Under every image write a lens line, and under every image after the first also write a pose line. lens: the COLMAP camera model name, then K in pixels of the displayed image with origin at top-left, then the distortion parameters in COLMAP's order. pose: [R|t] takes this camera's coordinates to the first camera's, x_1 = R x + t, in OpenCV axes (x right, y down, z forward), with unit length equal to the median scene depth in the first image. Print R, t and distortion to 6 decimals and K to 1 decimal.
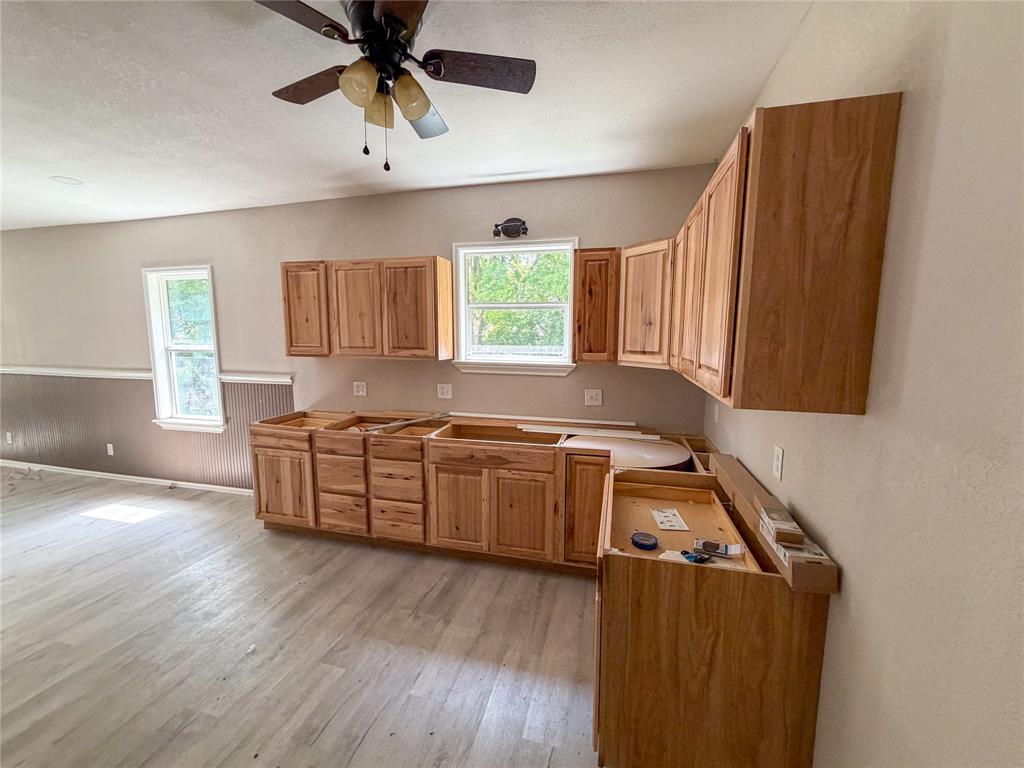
lens RADIAL K [[405.5, 0, 512.4], [0, 405.5, 382.8], [0, 0, 1]] dist [-0.008559, 0.001667]
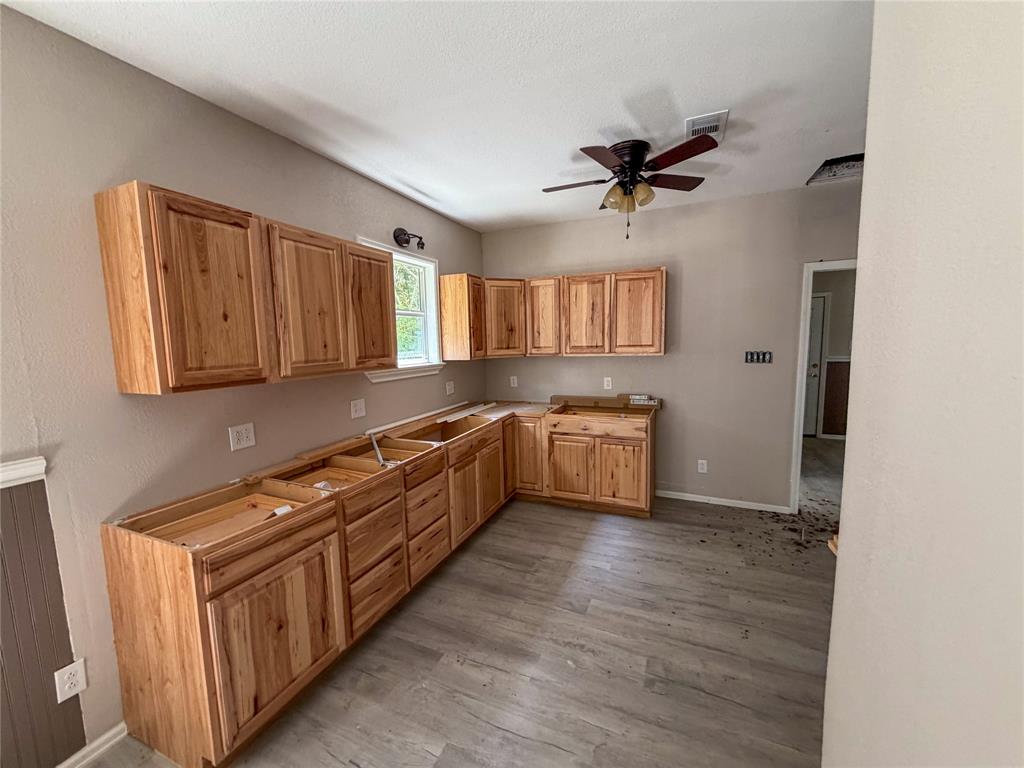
lens RADIAL K [[405.5, 0, 509.0], [0, 405.5, 382.3], [0, 0, 1]] dist [-0.008559, 0.001667]
pose [[0.164360, -0.114130, 0.979776, -1.062925], [0.143484, 0.985485, 0.090726, -0.073119], [-0.975909, 0.125670, 0.178350, 0.617952]]
